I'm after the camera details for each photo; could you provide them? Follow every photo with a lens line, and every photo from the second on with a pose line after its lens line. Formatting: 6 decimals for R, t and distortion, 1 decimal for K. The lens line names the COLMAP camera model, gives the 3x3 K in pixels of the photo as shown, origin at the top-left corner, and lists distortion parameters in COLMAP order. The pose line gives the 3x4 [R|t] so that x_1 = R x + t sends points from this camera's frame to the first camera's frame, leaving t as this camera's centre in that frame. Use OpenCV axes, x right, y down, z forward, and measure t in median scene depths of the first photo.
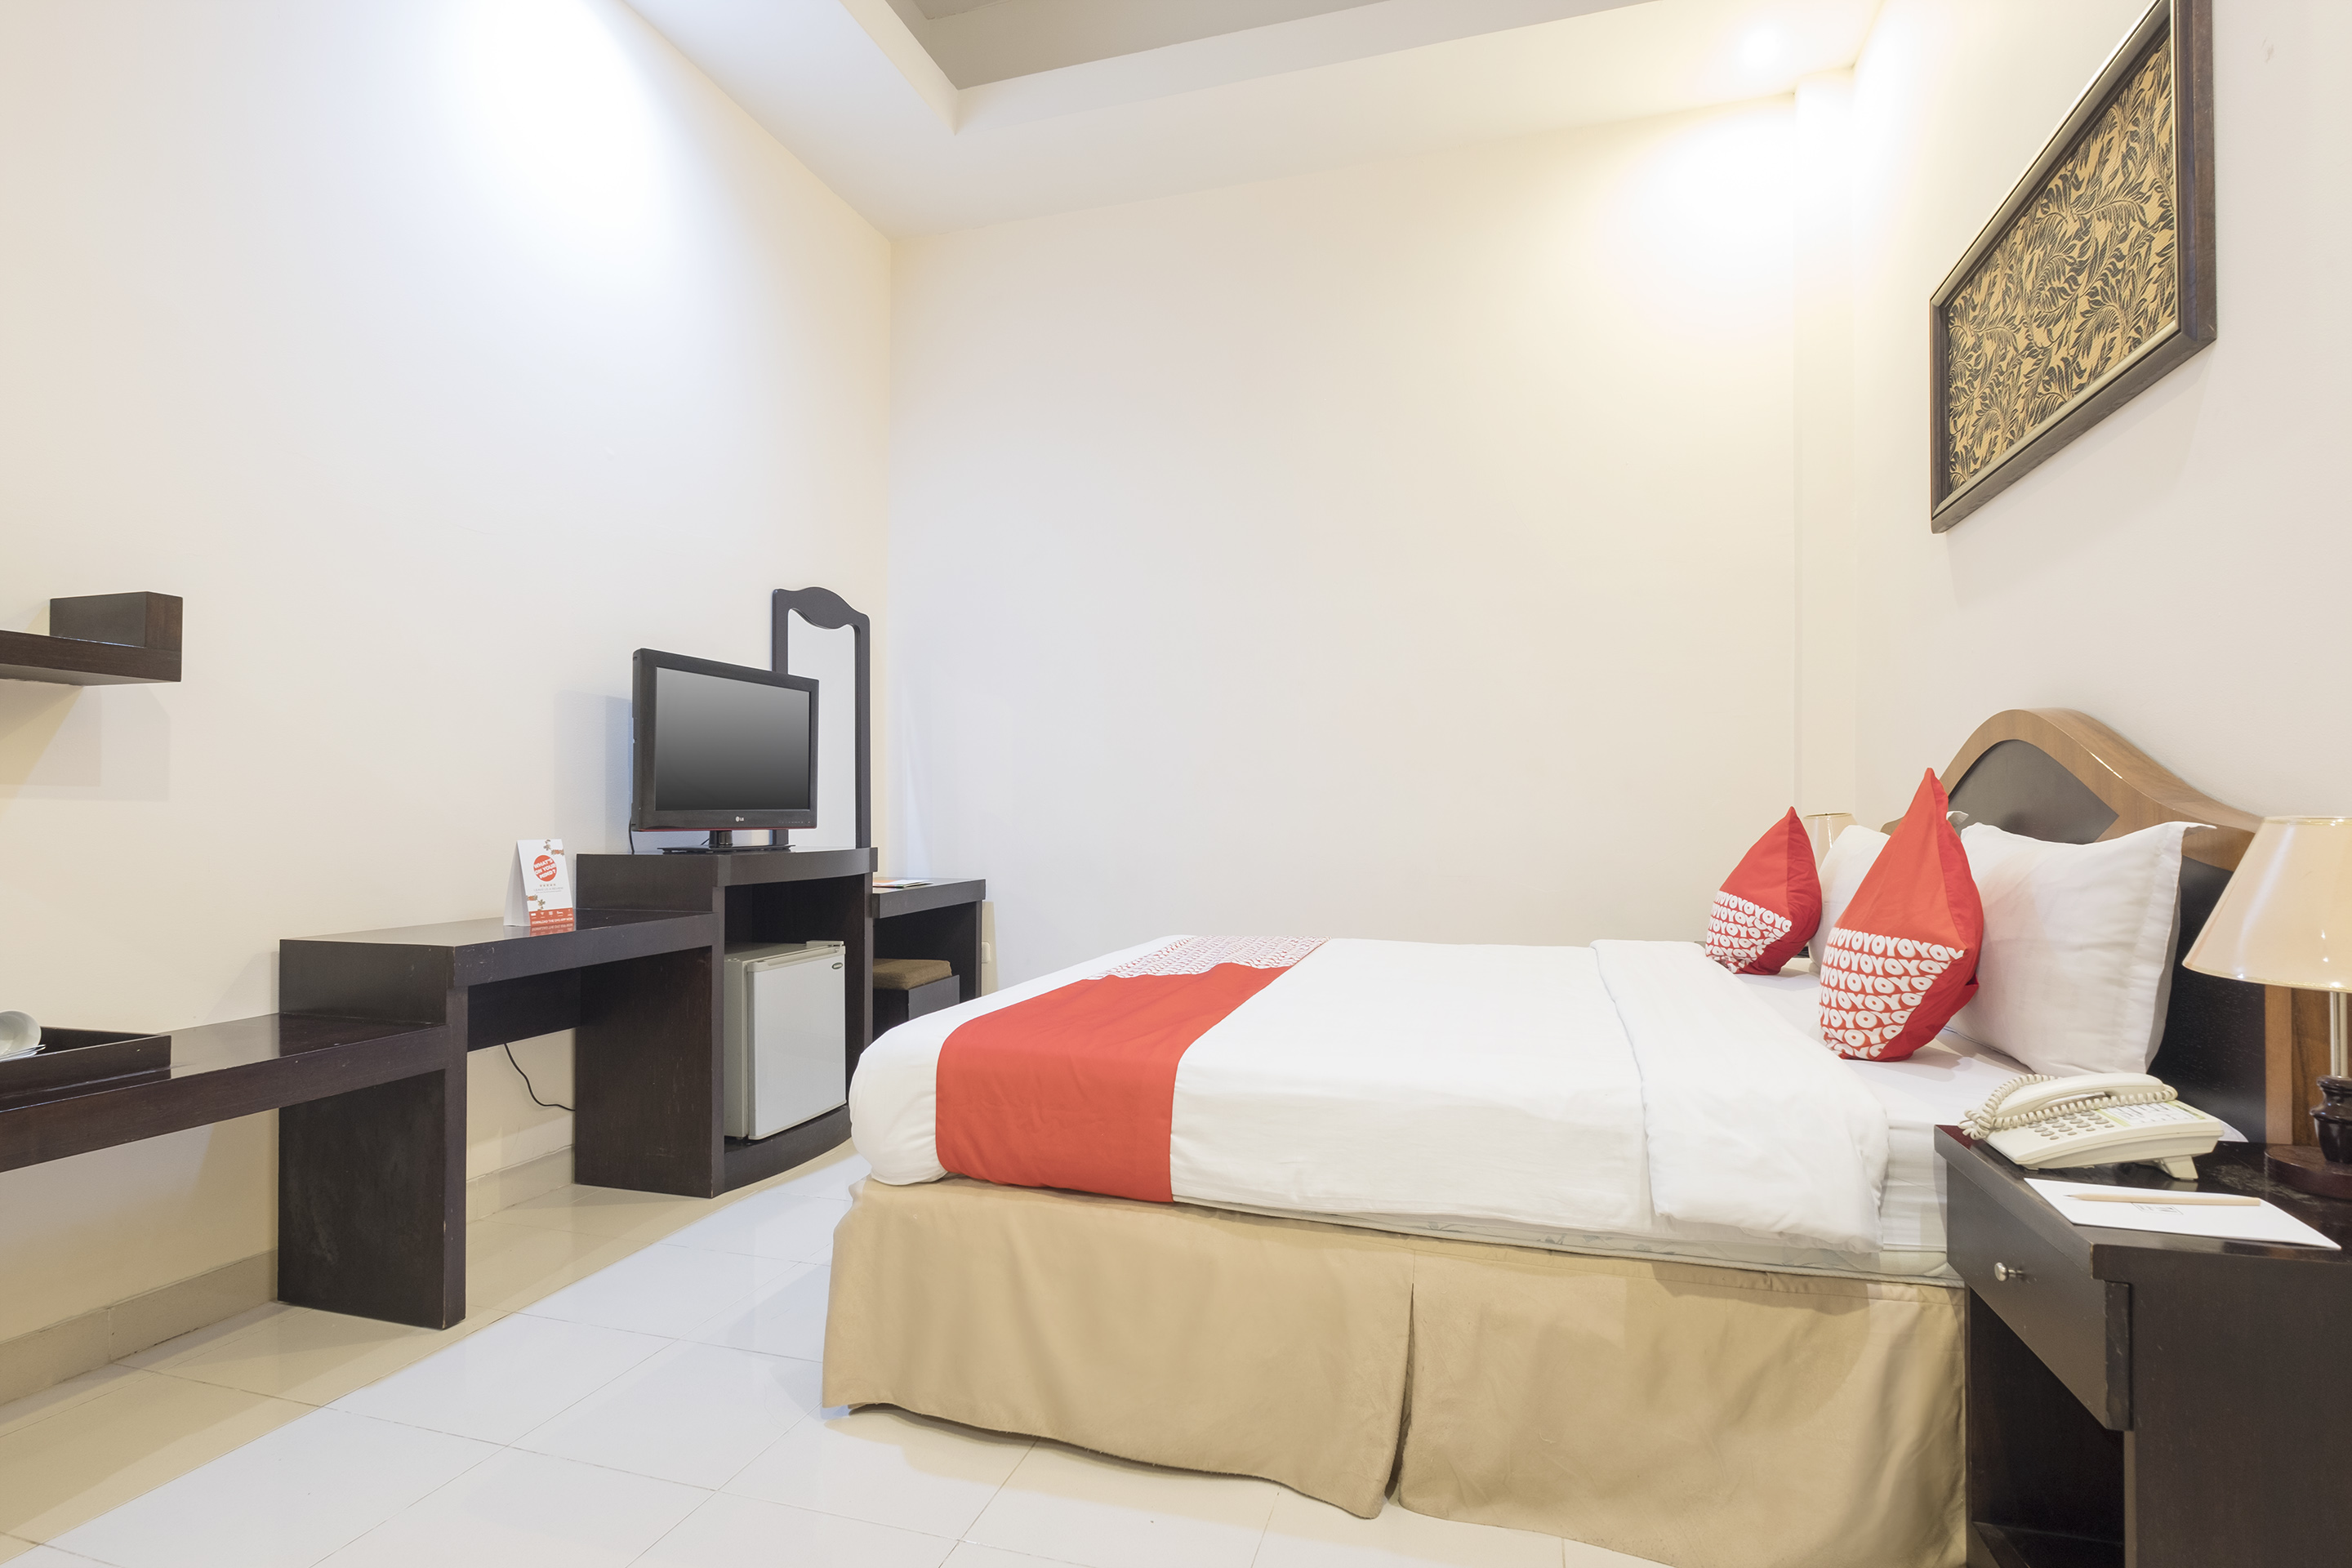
lens RADIAL K [[1128.7, 0, 1179.3], [0, 1128.7, 809.2], [0, 0, 1]] dist [-0.009970, 0.000556]
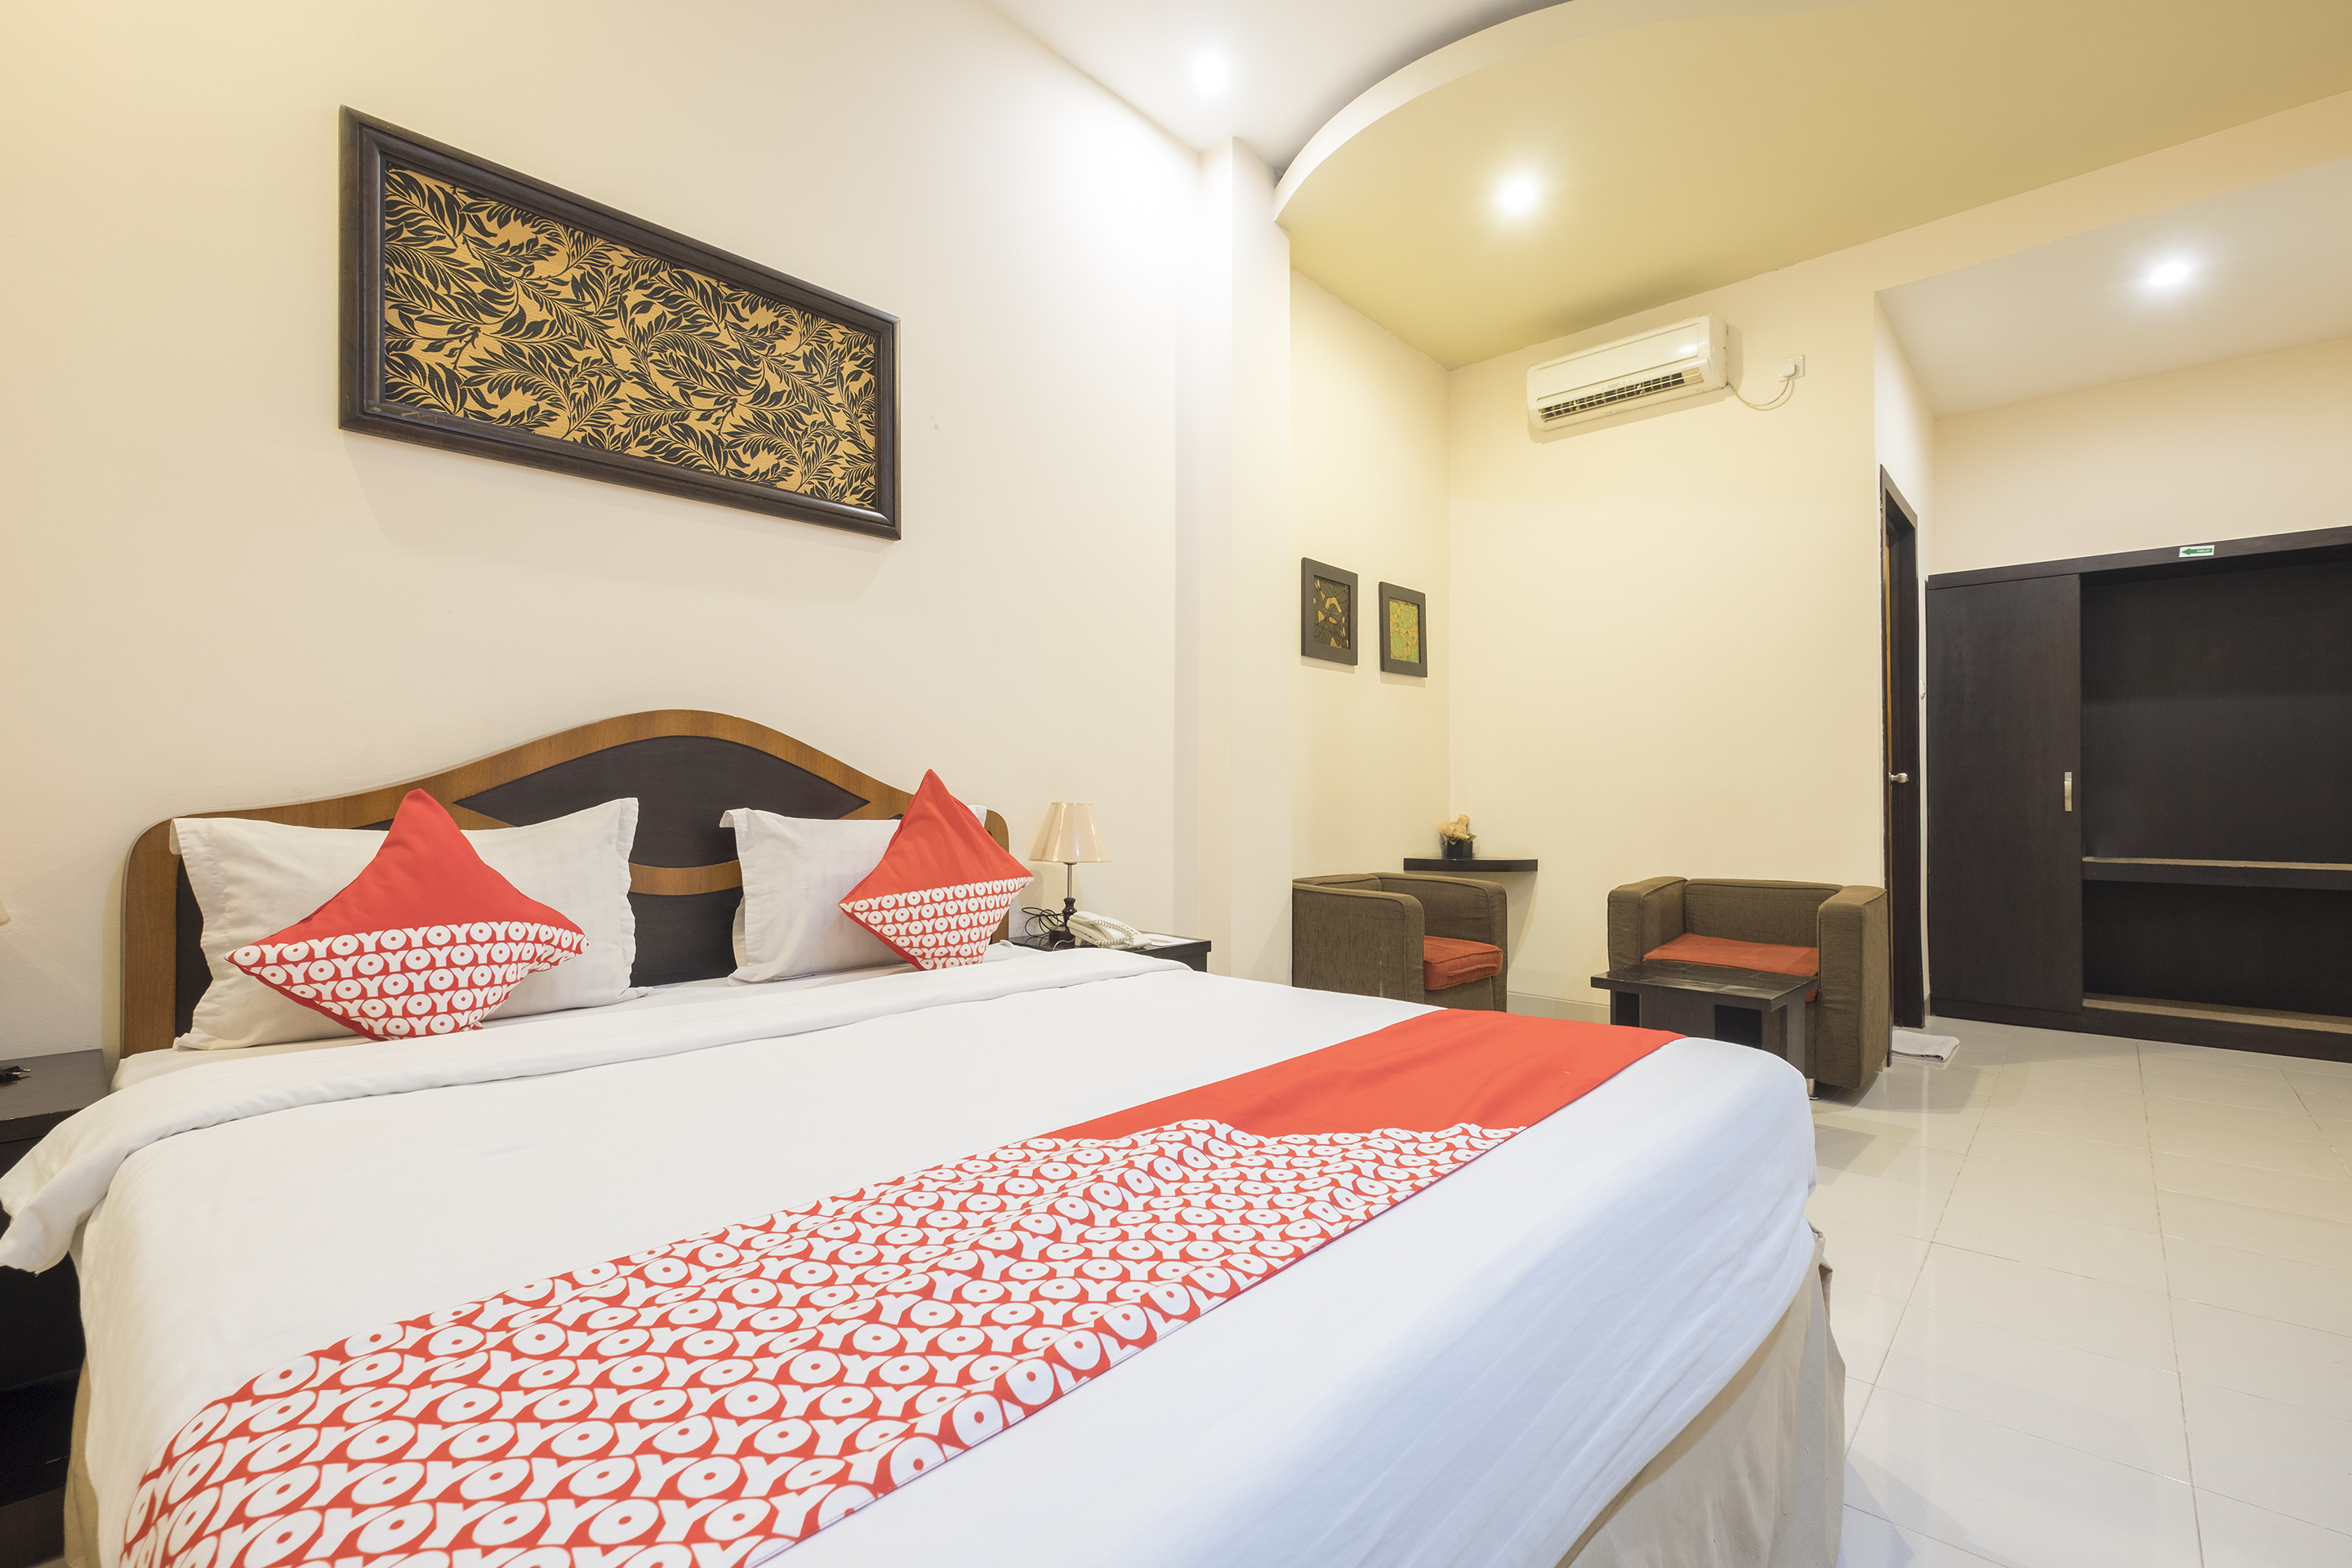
lens RADIAL K [[1021.5, 0, 1161.0], [0, 1021.5, 794.7], [0, 0, 1]] dist [-0.016160, 0.000139]
pose [[-0.900354, 0.009239, 0.435060, -0.166475], [0.004403, 0.999917, -0.012123, 0.012871], [-0.435136, -0.009000, -0.900320, 2.164503]]
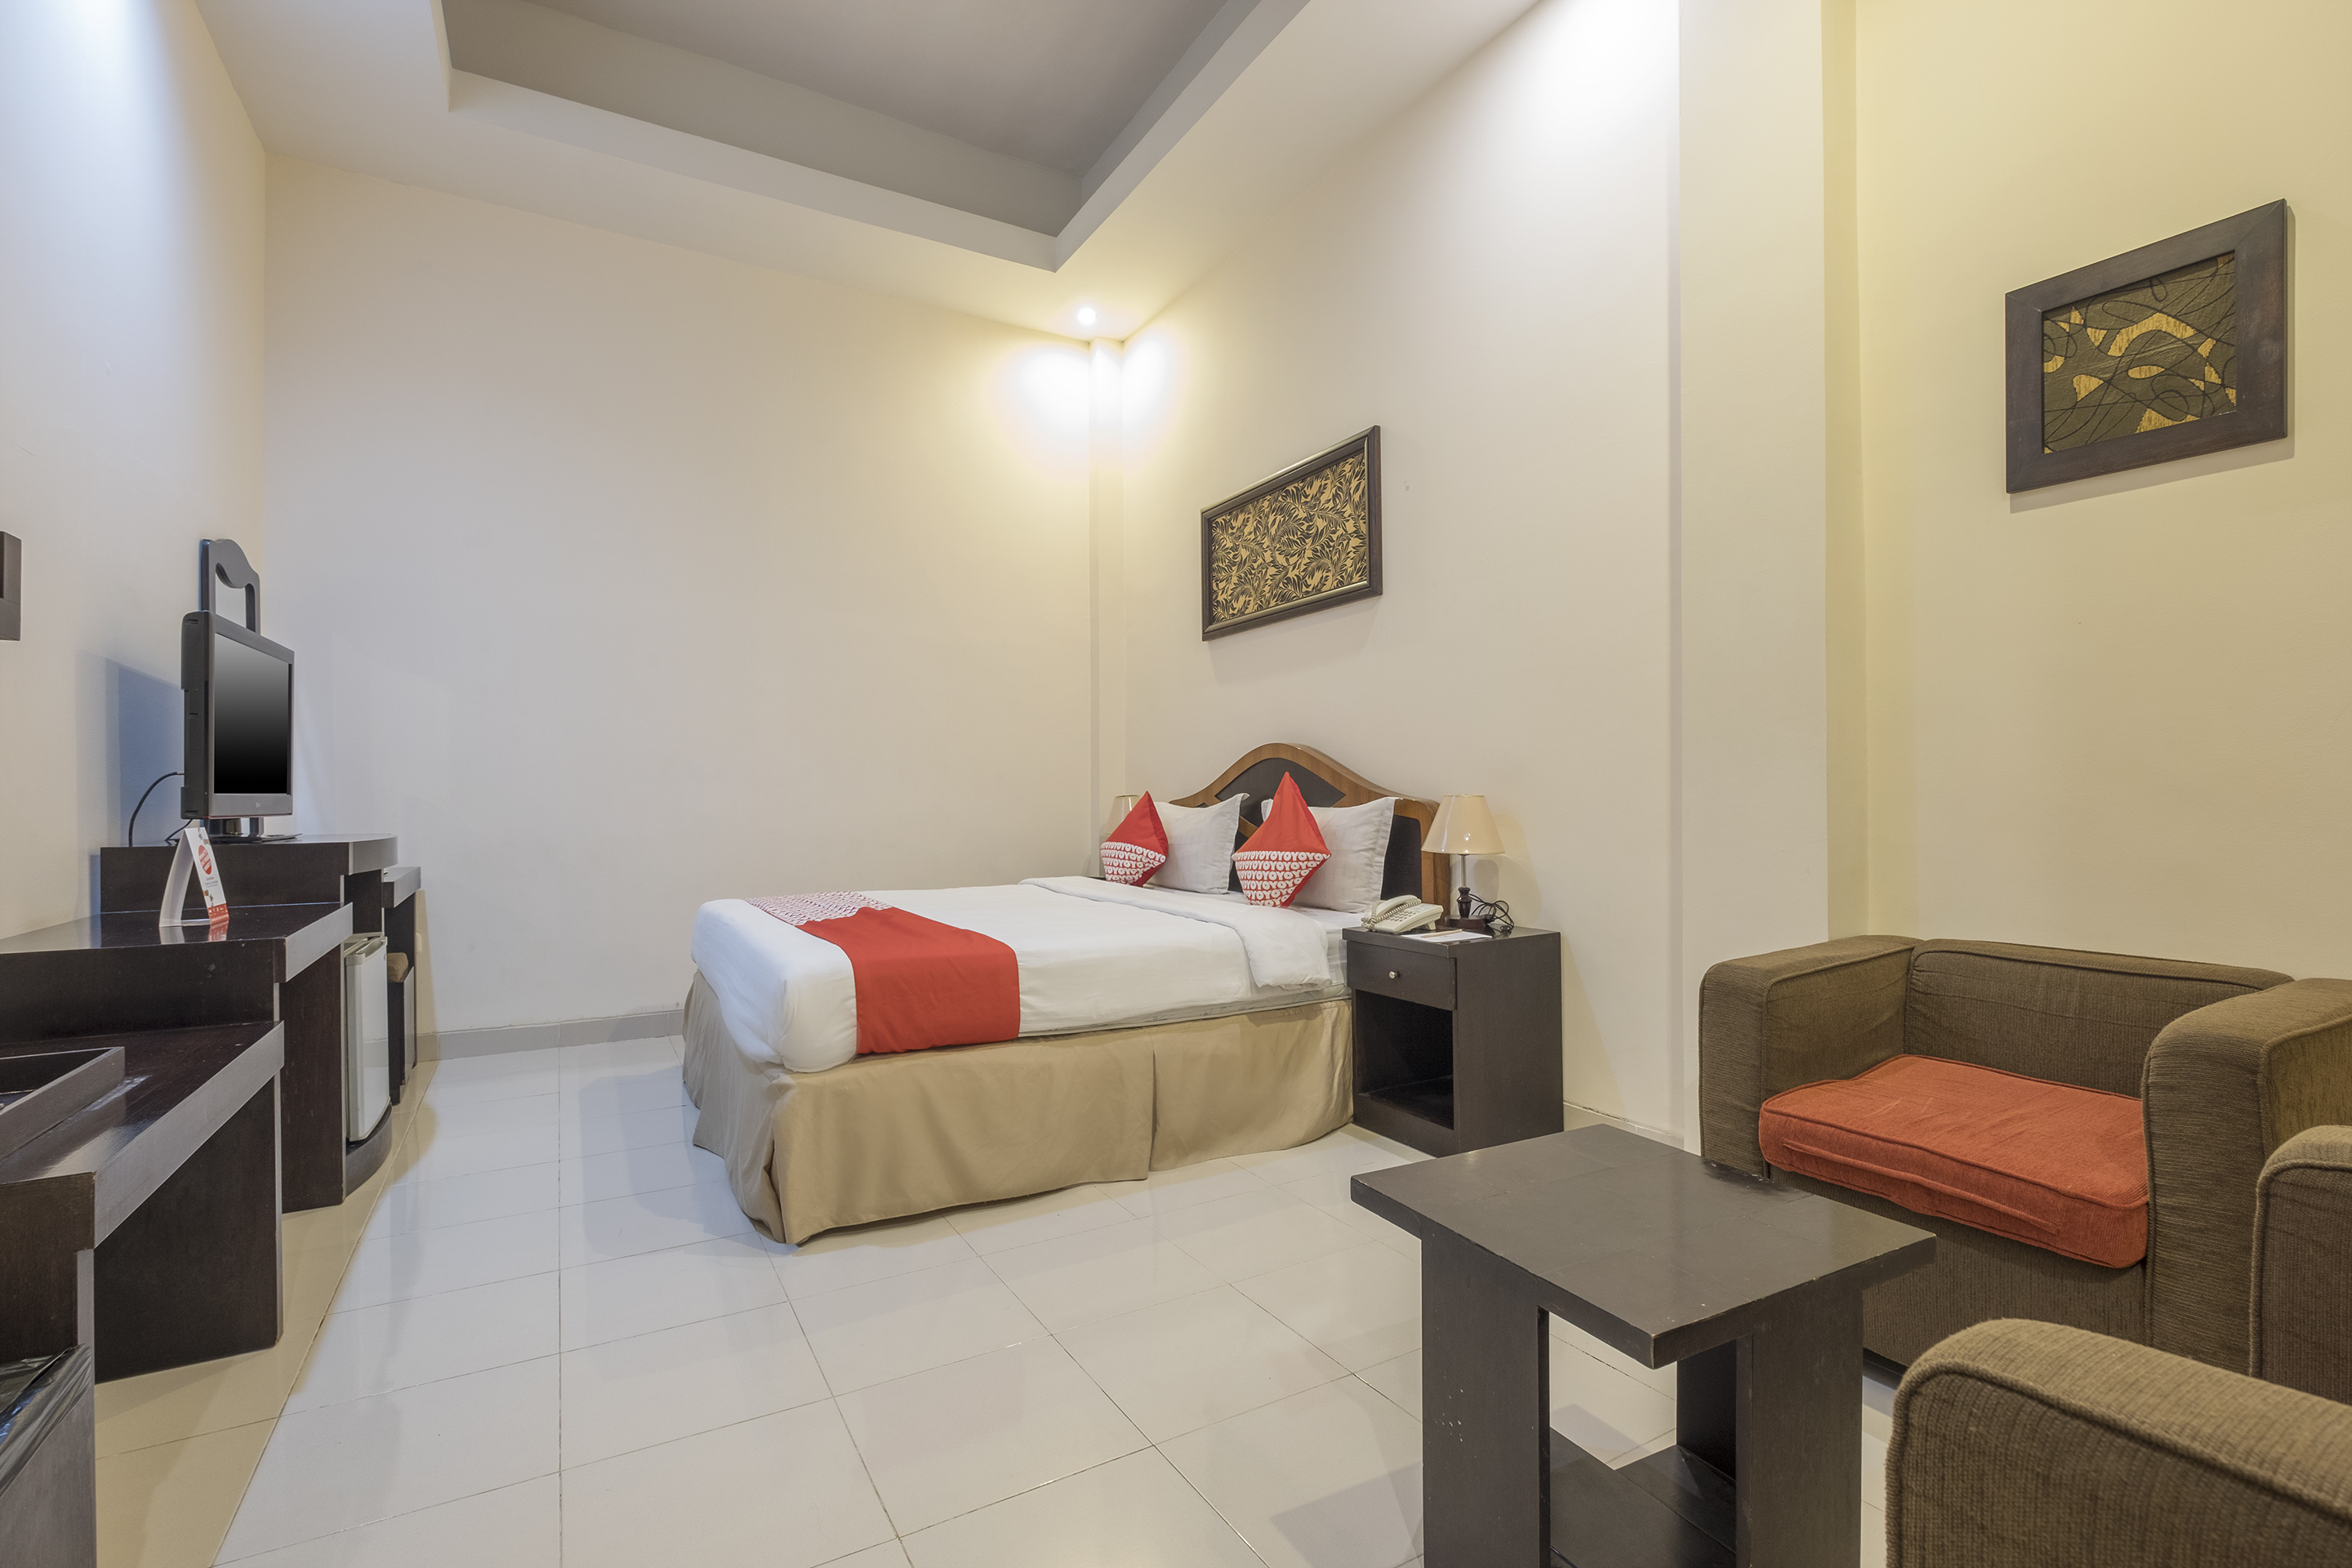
lens RADIAL K [[1021.5, 0, 1161.0], [0, 1021.5, 794.7], [0, 0, 1]] dist [-0.016160, 0.000139]
pose [[0.687366, -0.001898, 0.726309, -0.918786], [0.001838, 0.999998, 0.000873, 0.002945], [-0.726309, 0.000735, 0.687368, -0.142761]]
